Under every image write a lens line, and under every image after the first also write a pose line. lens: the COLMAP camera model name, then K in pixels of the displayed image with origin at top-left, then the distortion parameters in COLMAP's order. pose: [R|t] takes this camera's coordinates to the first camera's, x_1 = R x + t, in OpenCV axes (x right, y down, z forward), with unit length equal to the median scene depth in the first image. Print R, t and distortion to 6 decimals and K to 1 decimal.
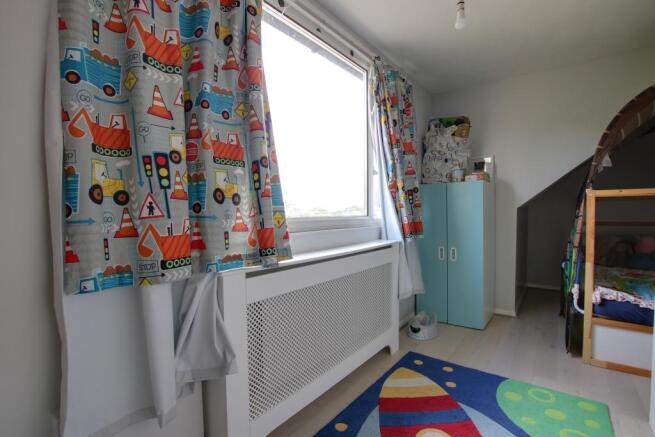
lens RADIAL K [[310.8, 0, 329.4], [0, 310.8, 221.8], [0, 0, 1]] dist [-0.027387, 0.000873]
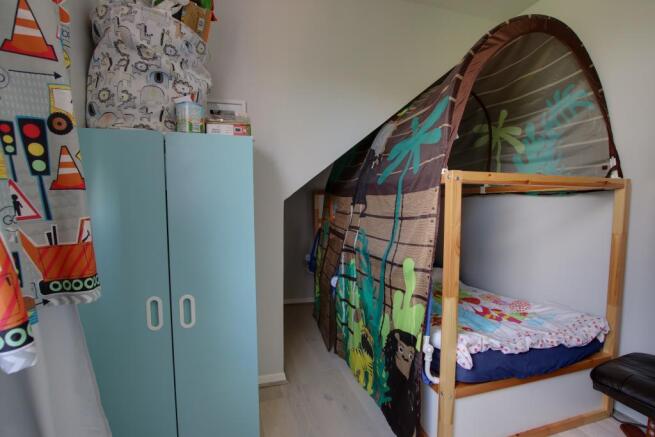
lens RADIAL K [[310.8, 0, 329.4], [0, 310.8, 221.8], [0, 0, 1]] dist [-0.027387, 0.000873]
pose [[0.574877, -0.035489, 0.817470, 0.179174], [0.017050, 0.999362, 0.031396, -0.021127], [-0.818062, -0.004111, 0.575115, 0.606281]]
